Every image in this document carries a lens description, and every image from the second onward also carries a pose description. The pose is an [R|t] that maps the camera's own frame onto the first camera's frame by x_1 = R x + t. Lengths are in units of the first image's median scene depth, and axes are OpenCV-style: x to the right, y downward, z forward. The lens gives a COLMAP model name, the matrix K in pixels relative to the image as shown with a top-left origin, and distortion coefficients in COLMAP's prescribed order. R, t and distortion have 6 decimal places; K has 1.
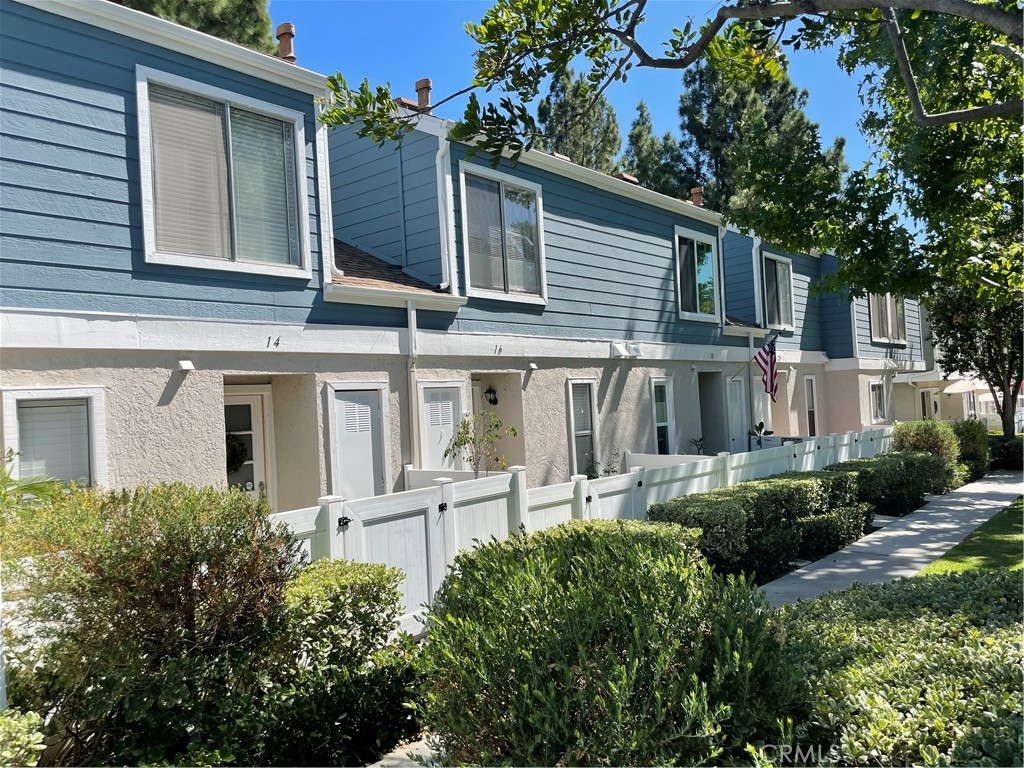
lens RADIAL K [[780.6, 0, 509.9], [0, 780.6, 387.3], [0, 0, 1]] dist [0.075959, -0.106281]
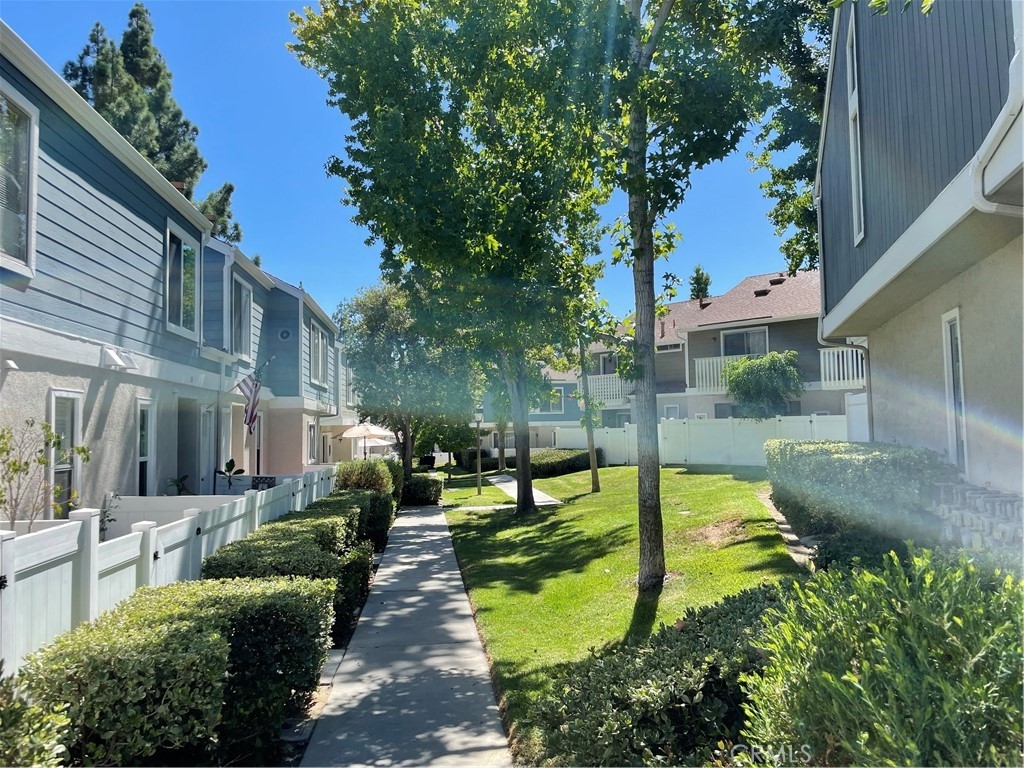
lens RADIAL K [[780.6, 0, 520.6], [0, 780.6, 381.2], [0, 0, 1]] dist [0.075959, -0.106281]
pose [[0.686488, 0.082007, 0.722502, -0.143766], [-0.032610, 0.996092, -0.082077, 0.025285], [-0.726409, 0.032784, 0.686480, 0.199102]]
